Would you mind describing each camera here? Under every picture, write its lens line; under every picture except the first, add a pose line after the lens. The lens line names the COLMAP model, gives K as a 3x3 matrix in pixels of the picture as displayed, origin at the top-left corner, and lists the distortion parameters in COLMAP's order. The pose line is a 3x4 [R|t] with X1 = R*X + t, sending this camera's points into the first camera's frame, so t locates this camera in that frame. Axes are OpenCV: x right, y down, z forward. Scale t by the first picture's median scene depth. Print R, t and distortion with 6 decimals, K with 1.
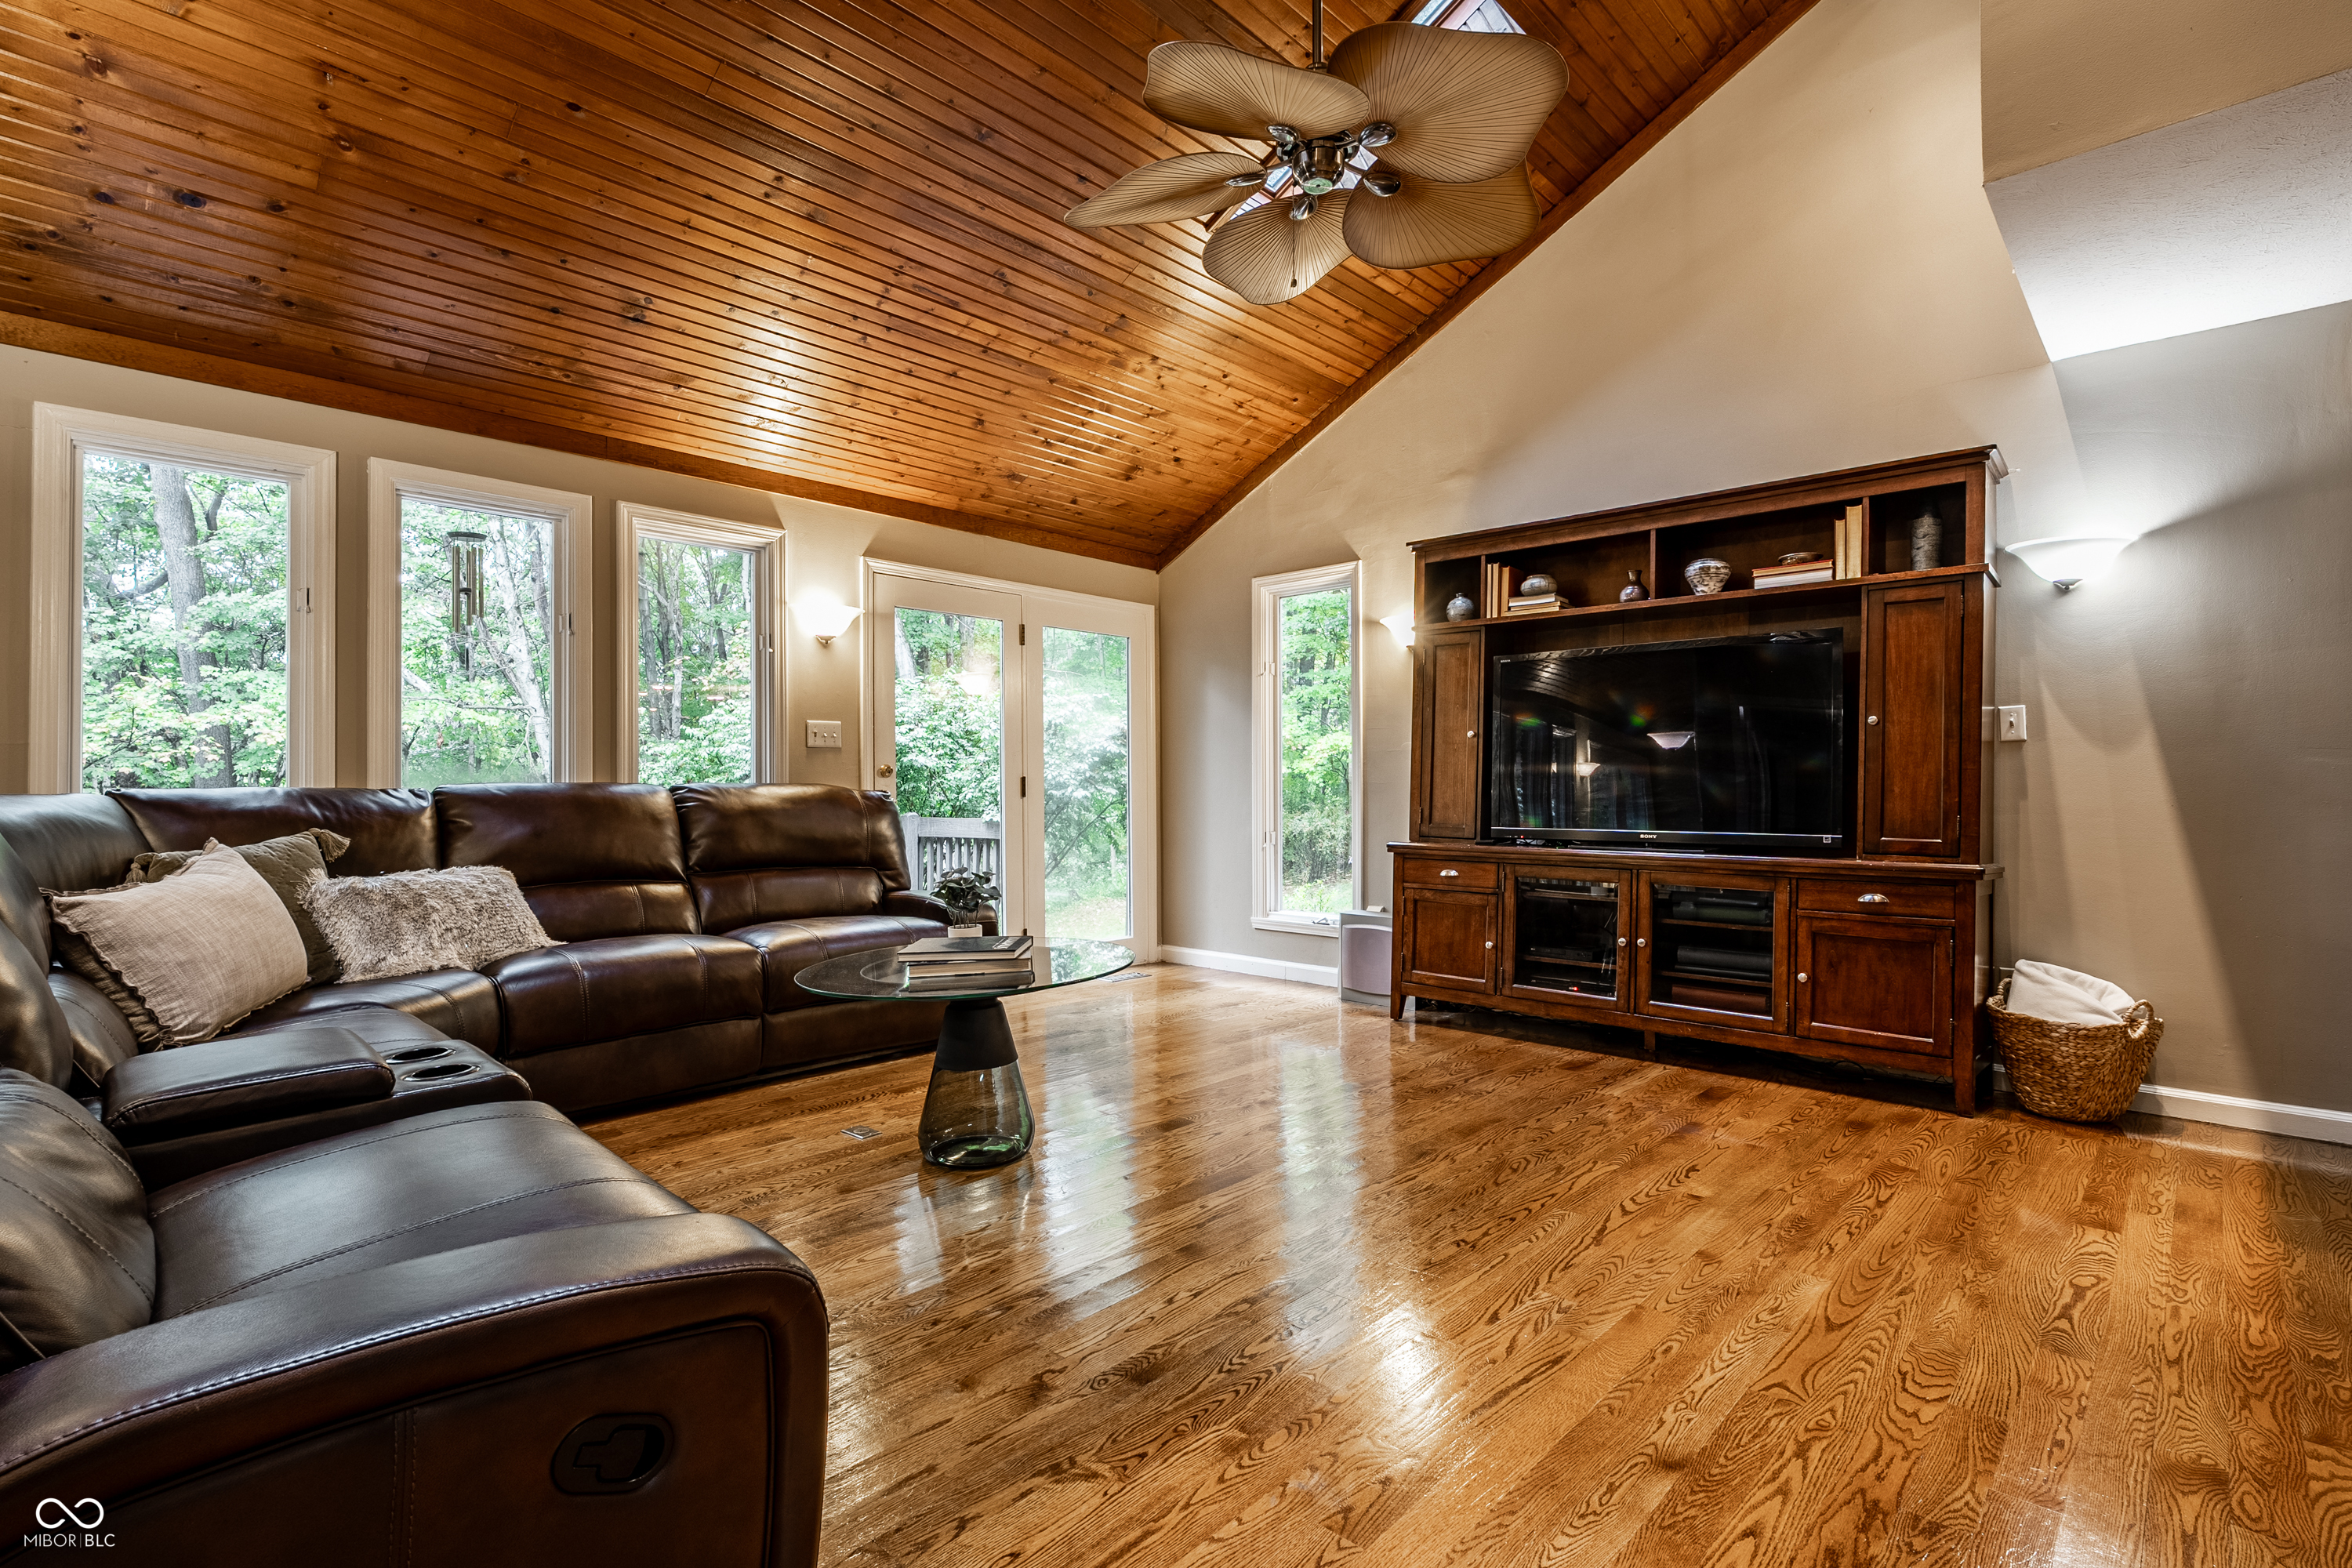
lens RADIAL K [[1087.4, 0, 1176.0], [0, 1087.4, 784.0], [0, 0, 1]] dist [-0.001740, 0.000379]
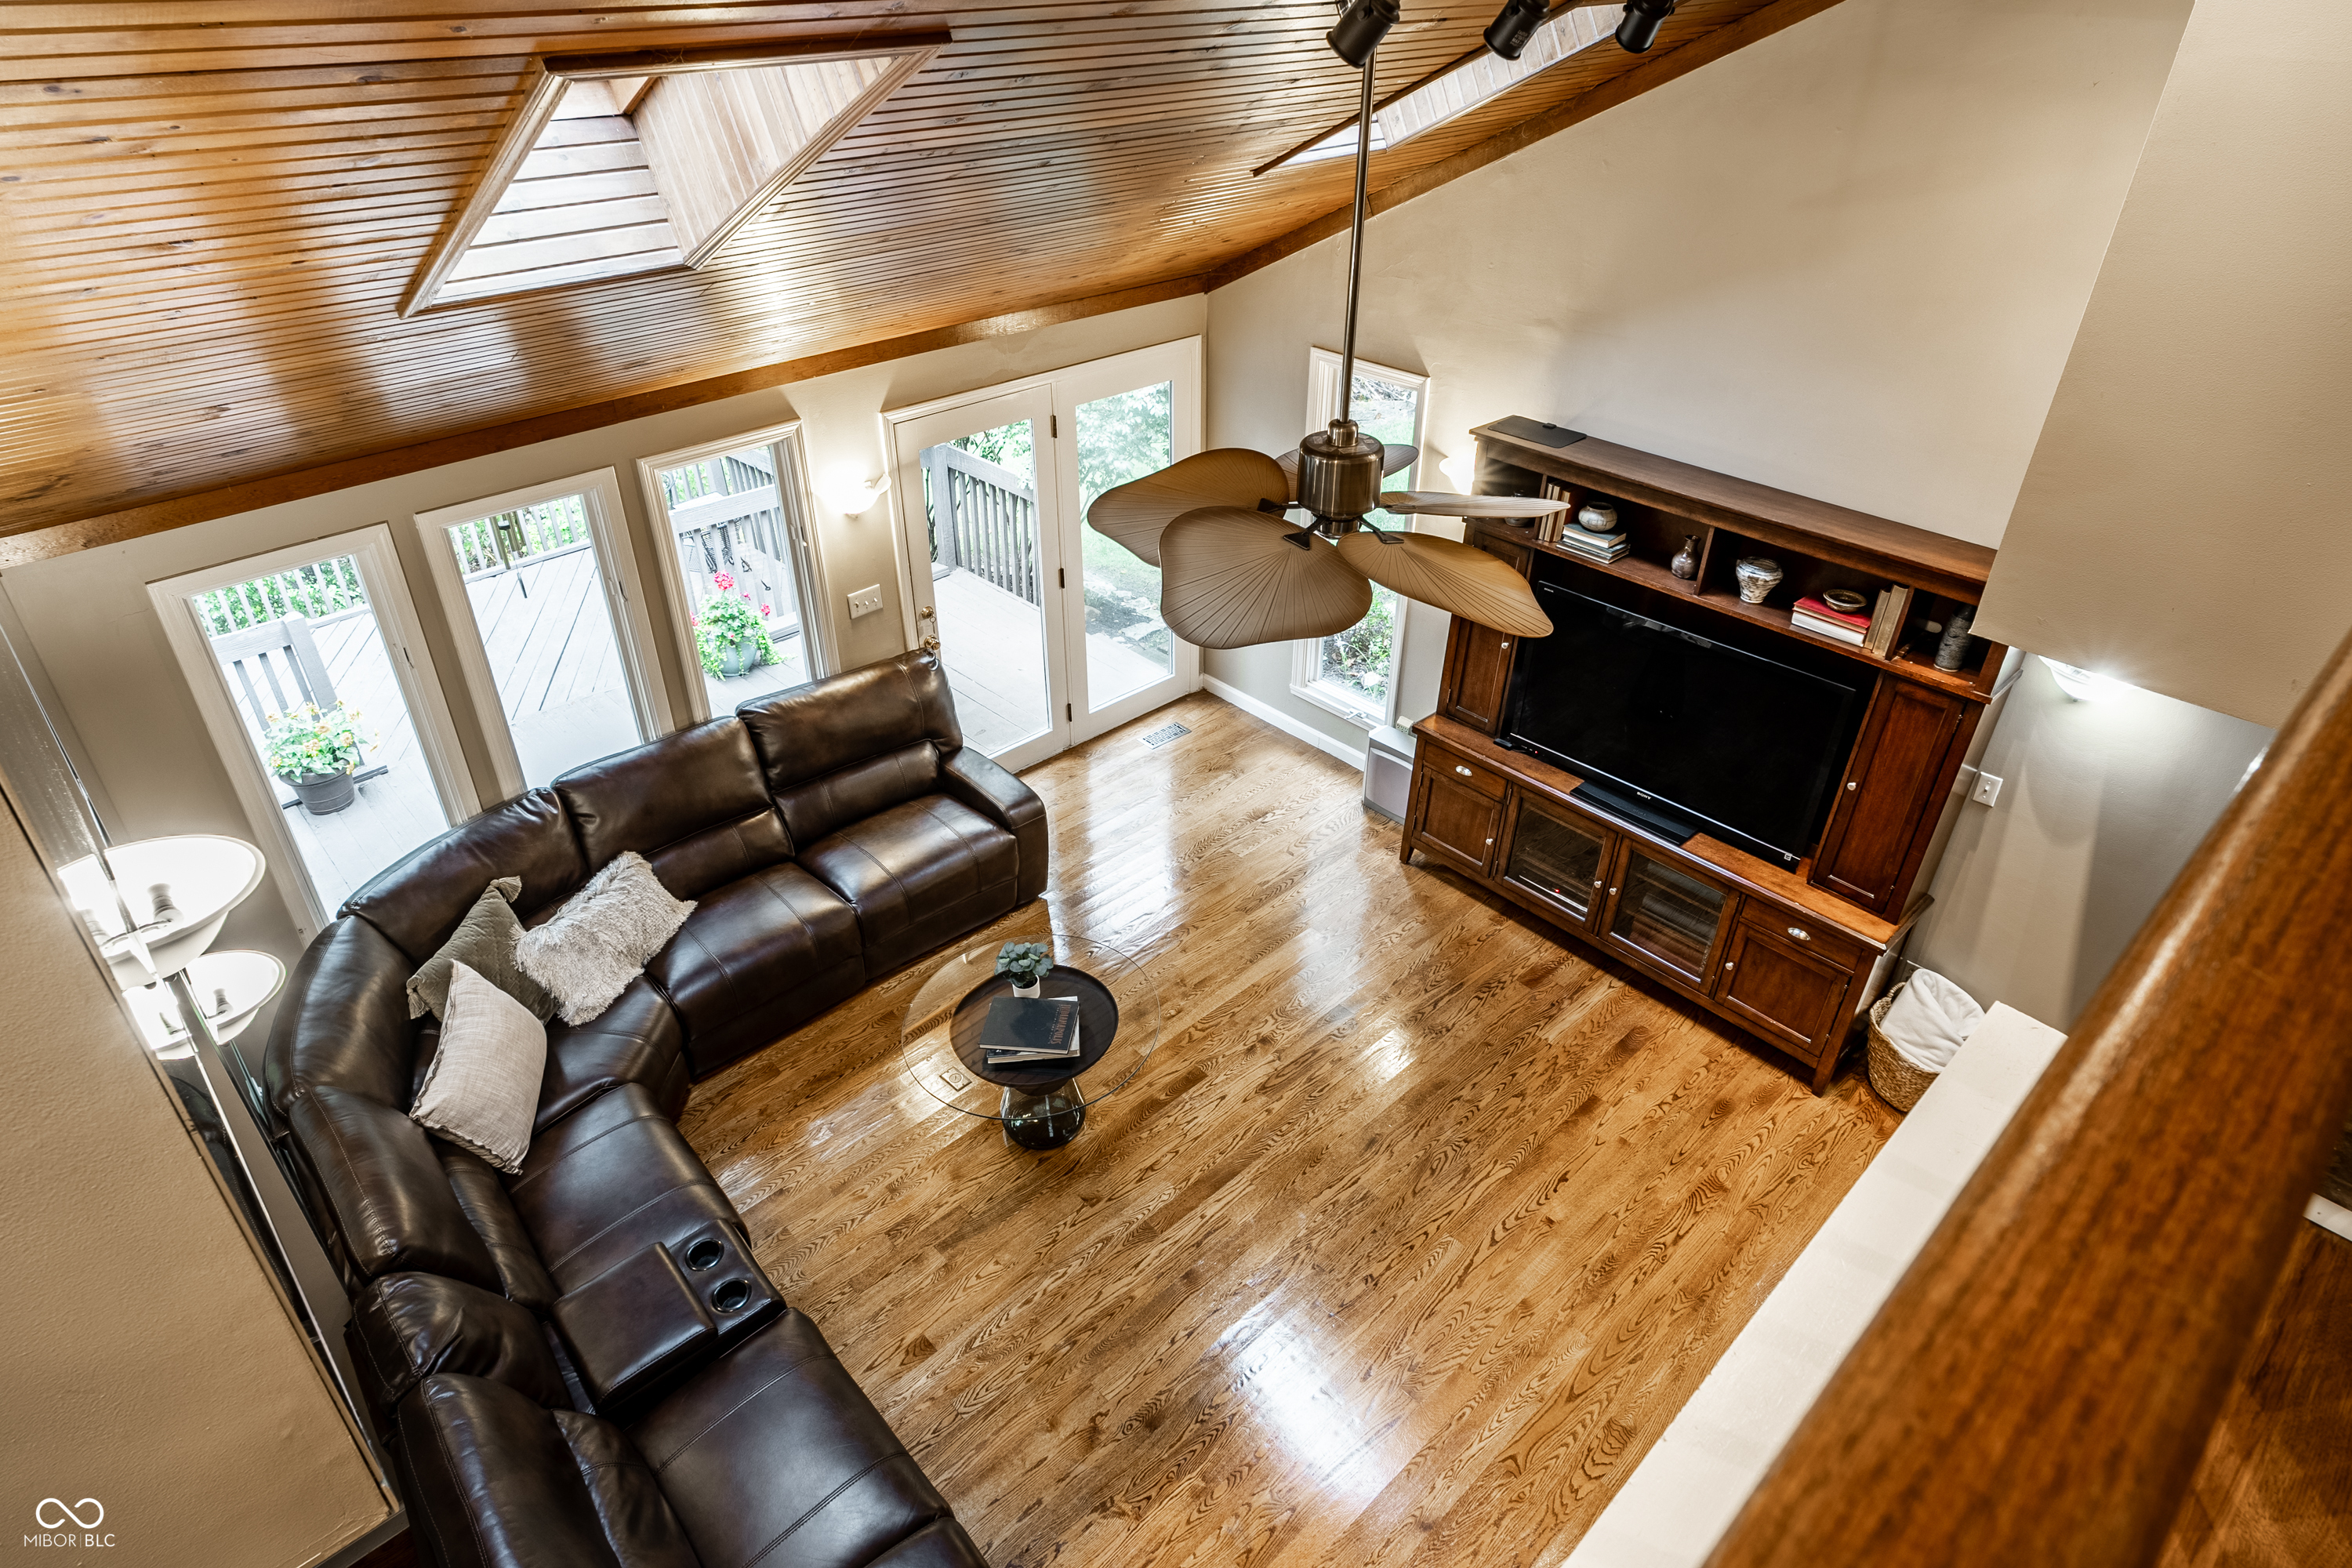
lens RADIAL K [[1304.7, 0, 1174.3], [0, 1304.7, 736.6], [0, 0, 1]] dist [0.002129, -0.000515]
pose [[0.998242, 0.034592, -0.048131, 0.035169], [-0.004027, 0.849734, 0.527197, -0.778559], [0.059135, -0.526076, 0.848379, -0.106083]]
